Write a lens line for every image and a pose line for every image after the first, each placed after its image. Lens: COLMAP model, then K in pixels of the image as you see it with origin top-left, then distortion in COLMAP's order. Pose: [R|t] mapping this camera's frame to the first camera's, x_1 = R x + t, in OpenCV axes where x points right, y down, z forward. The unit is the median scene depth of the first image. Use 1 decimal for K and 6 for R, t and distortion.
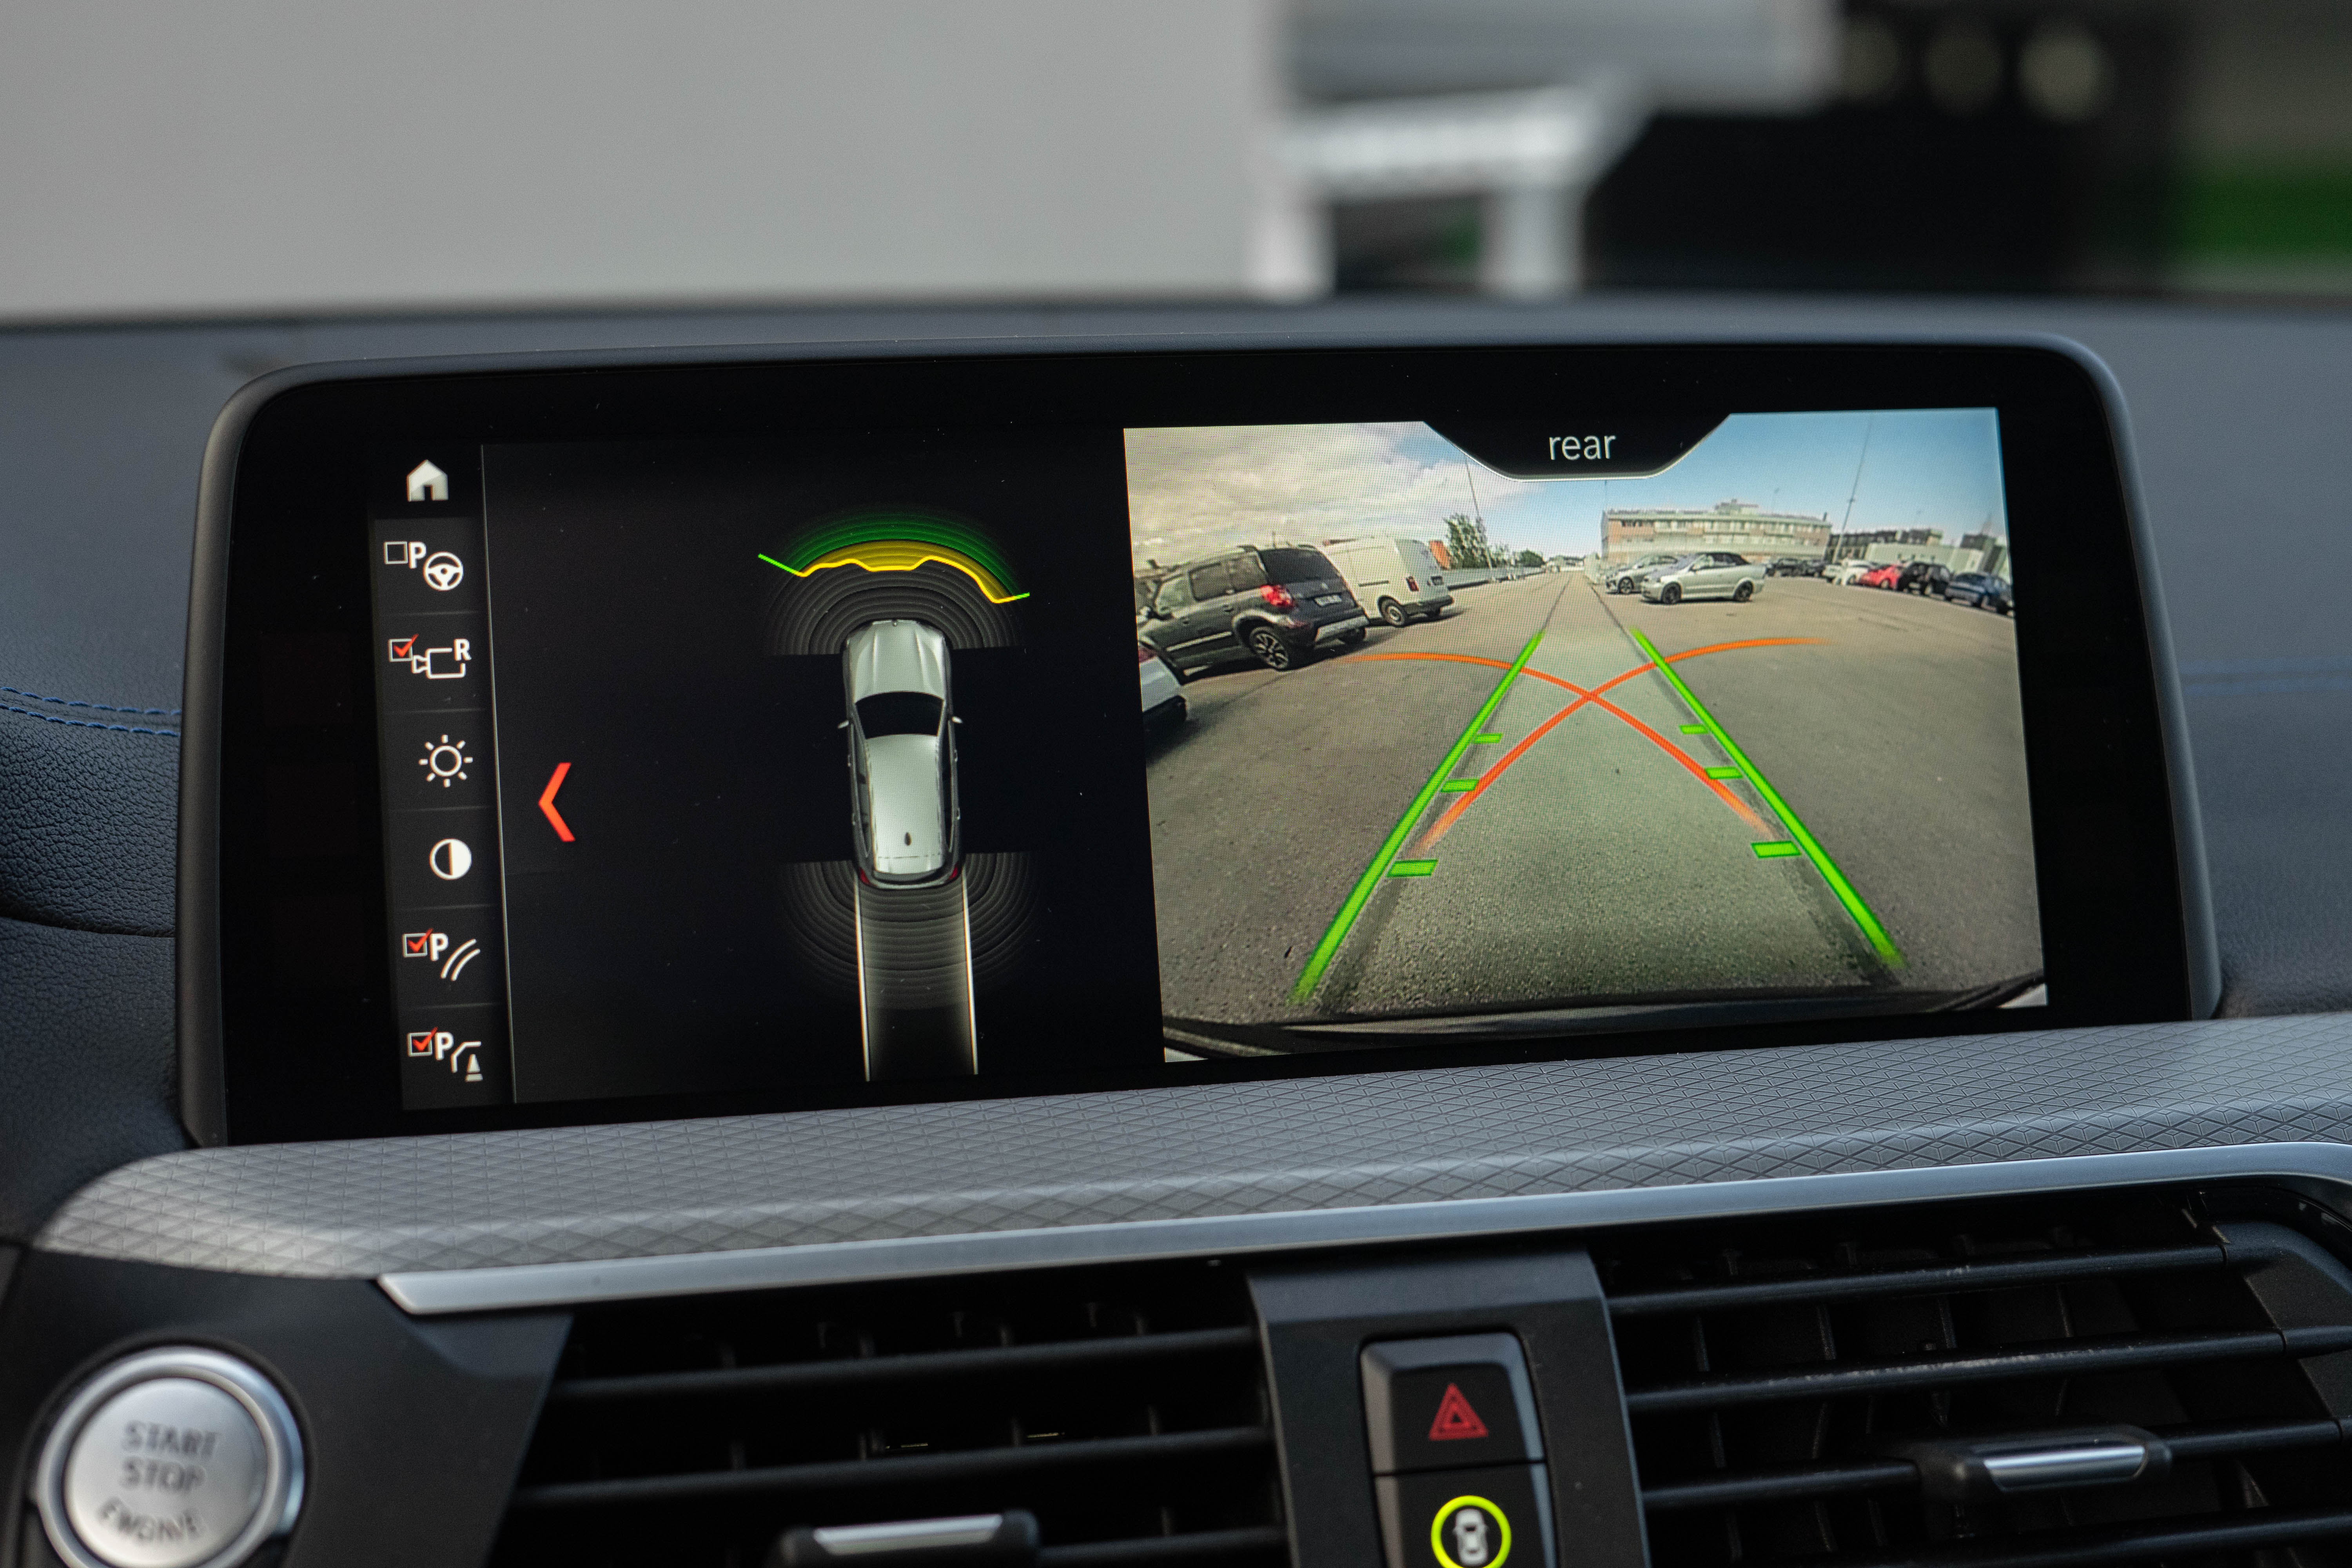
lens RADIAL K [[3726.9, 0, 1176.0], [0, 3726.9, 784.0], [0, 0, 1]] dist [-0.054984, -0.051398]
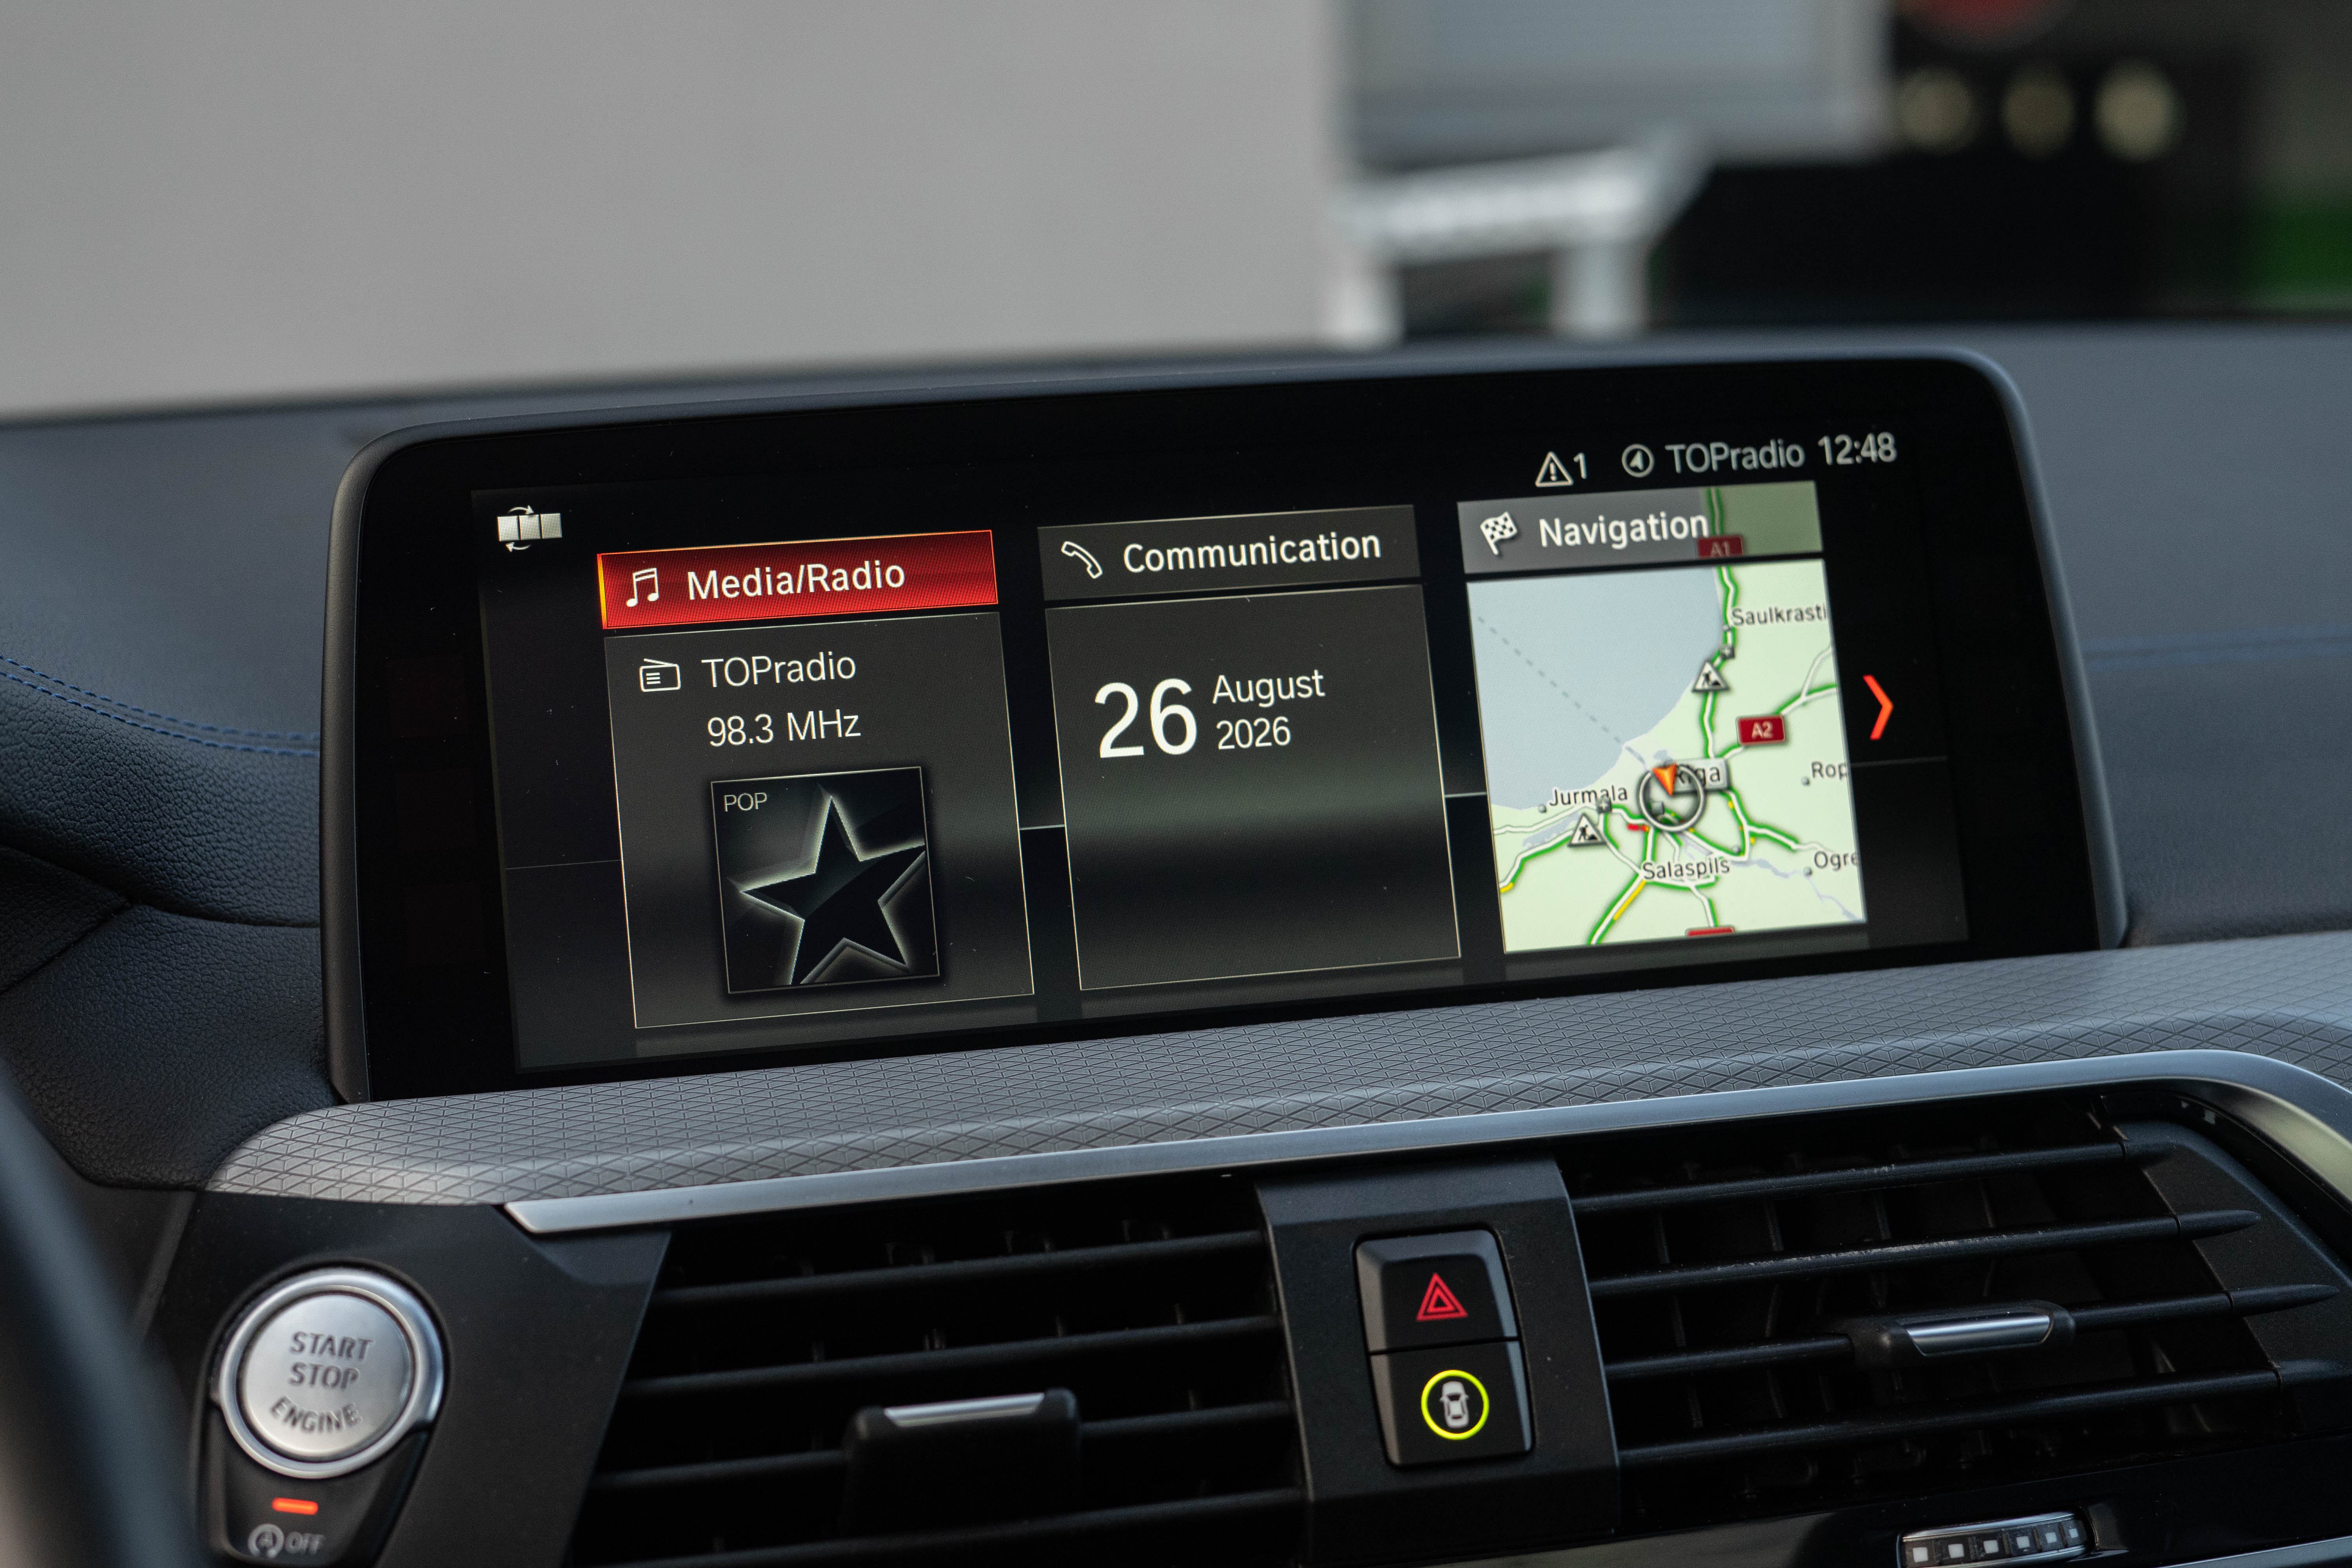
lens RADIAL K [[3679.8, 0, 1176.0], [0, 3679.8, 784.0], [0, 0, 1]] dist [-0.045271, -0.040283]
pose [[0.999052, -0.032901, -0.028509, 0.030894], [0.032412, 0.999322, -0.017469, 0.026869], [0.029064, 0.016529, 0.999441, -0.137428]]
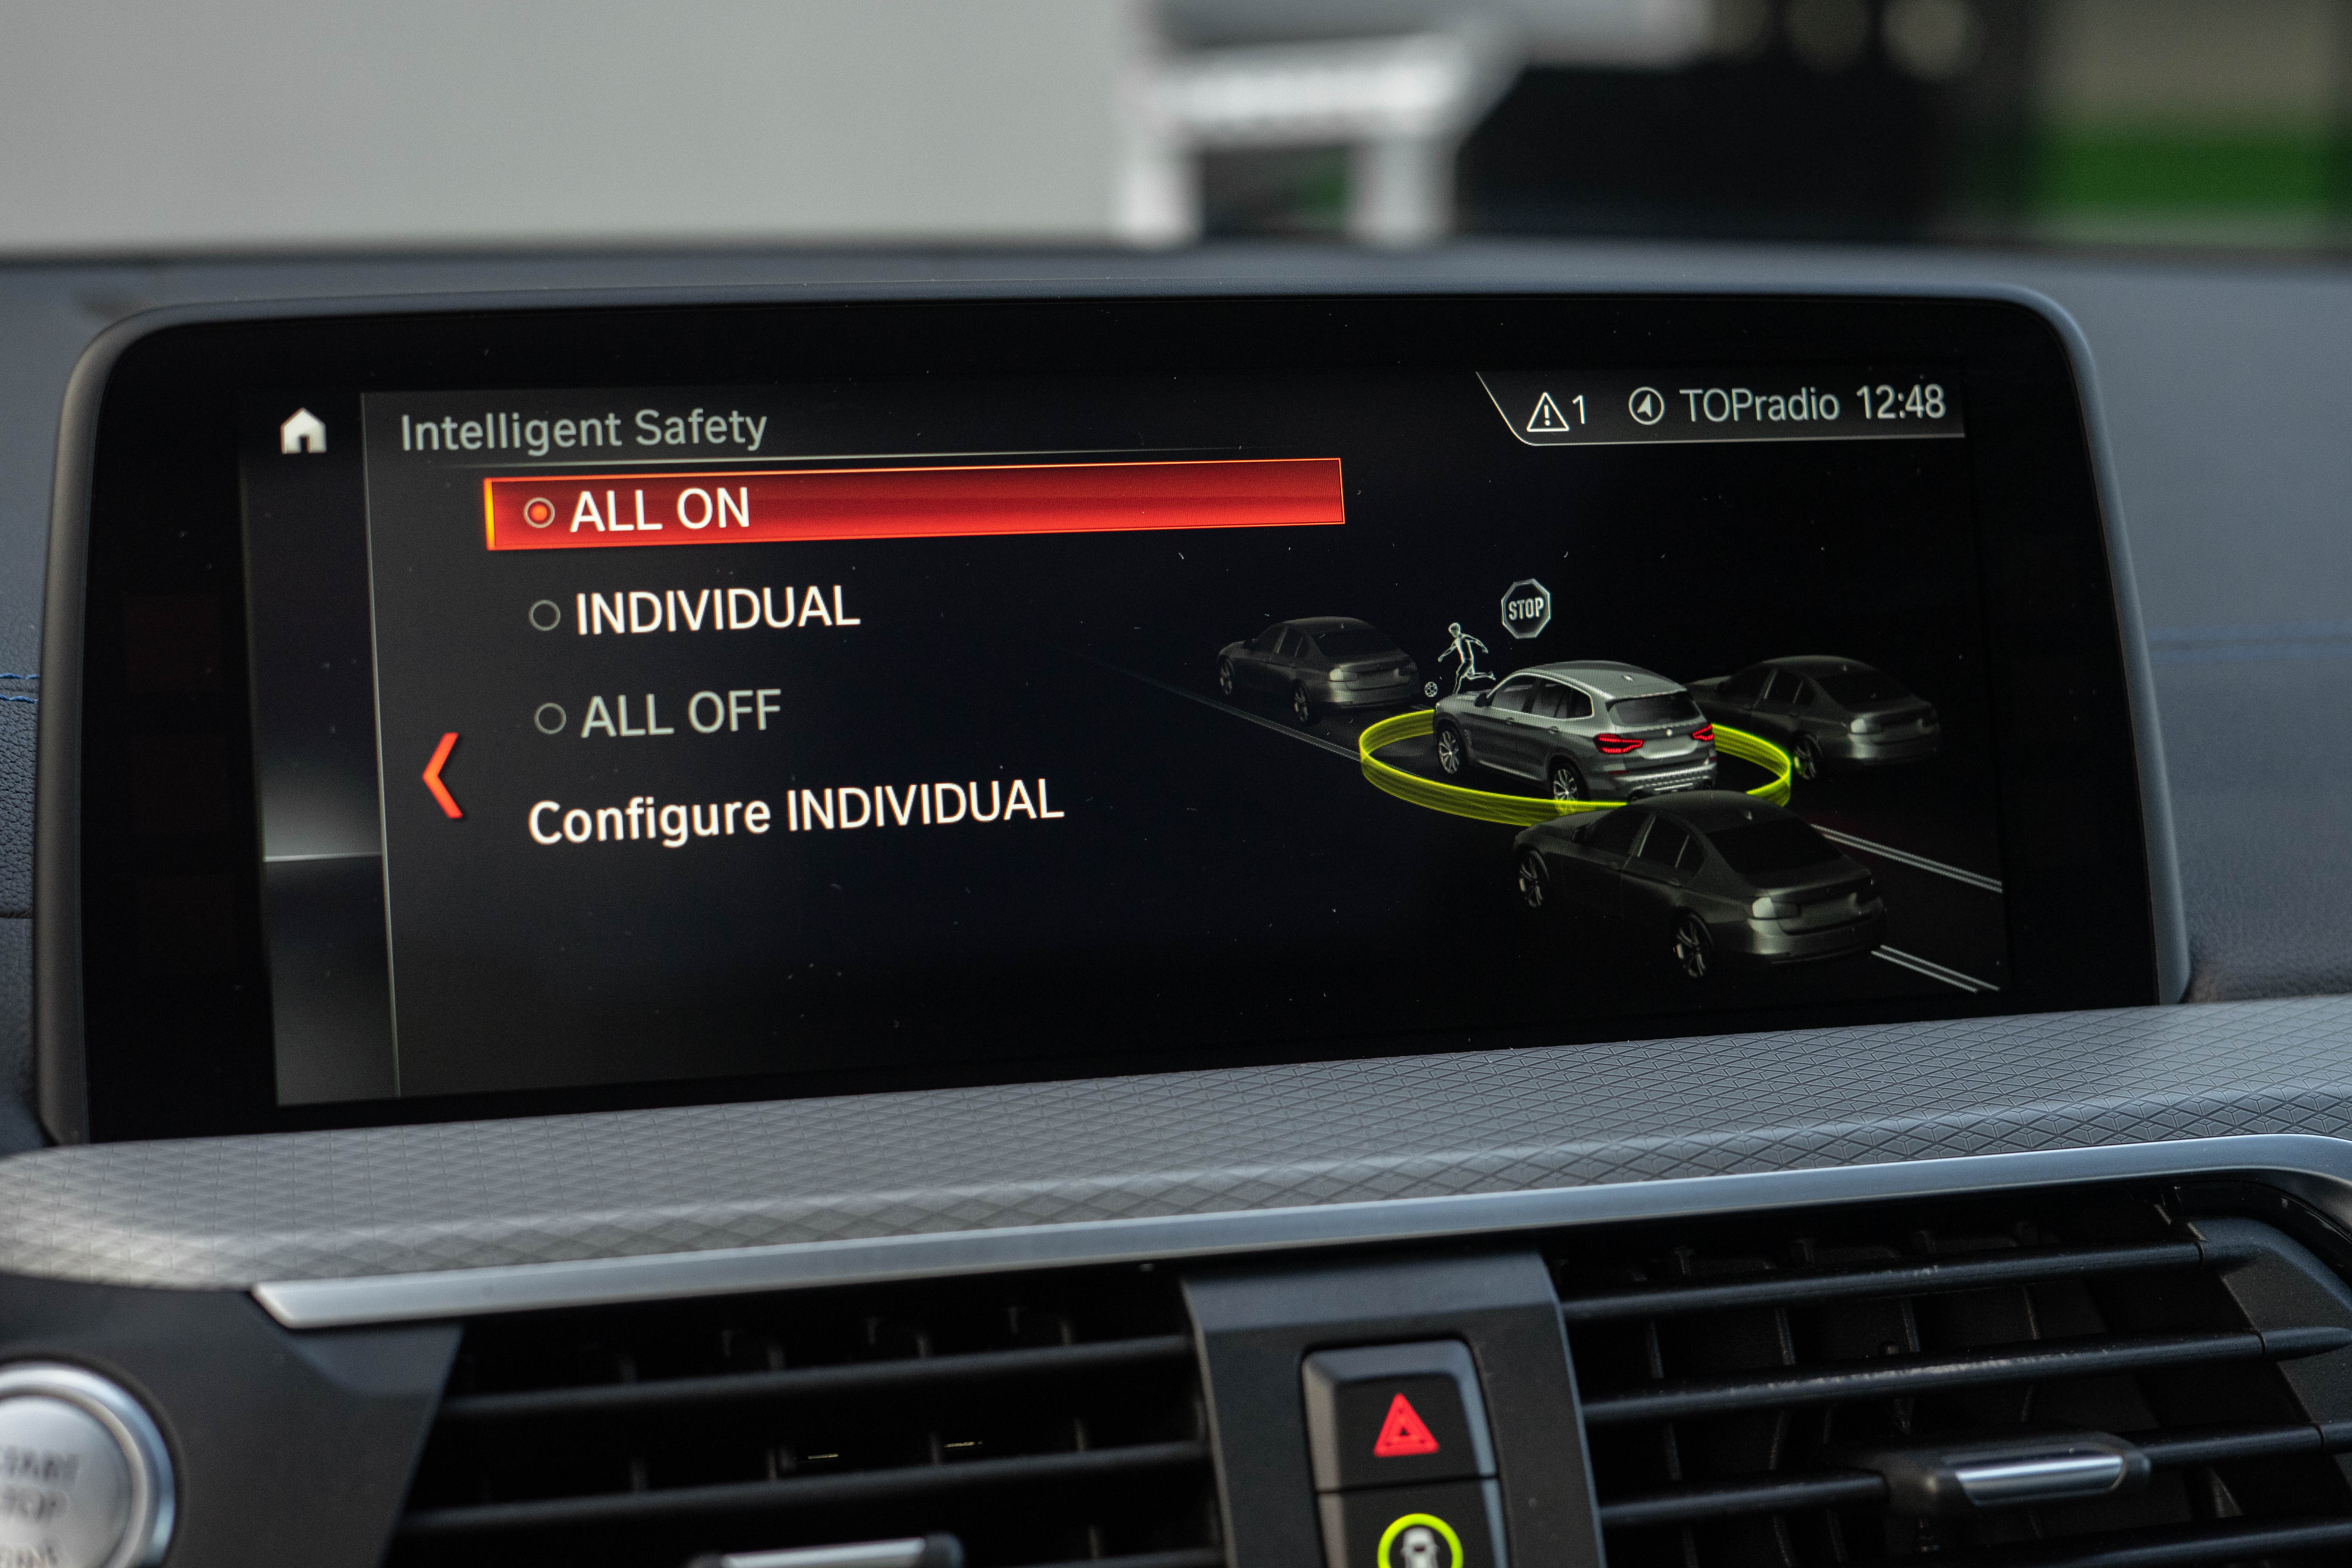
lens RADIAL K [[3748.6, 0, 1176.0], [0, 3748.6, 784.0], [0, 0, 1]] dist [-0.060667, -0.030886]
pose [[0.999315, 0.001912, 0.036946, -0.017434], [-0.002380, 0.999917, 0.012645, -0.005498], [-0.036918, -0.012724, 0.999237, 0.055182]]
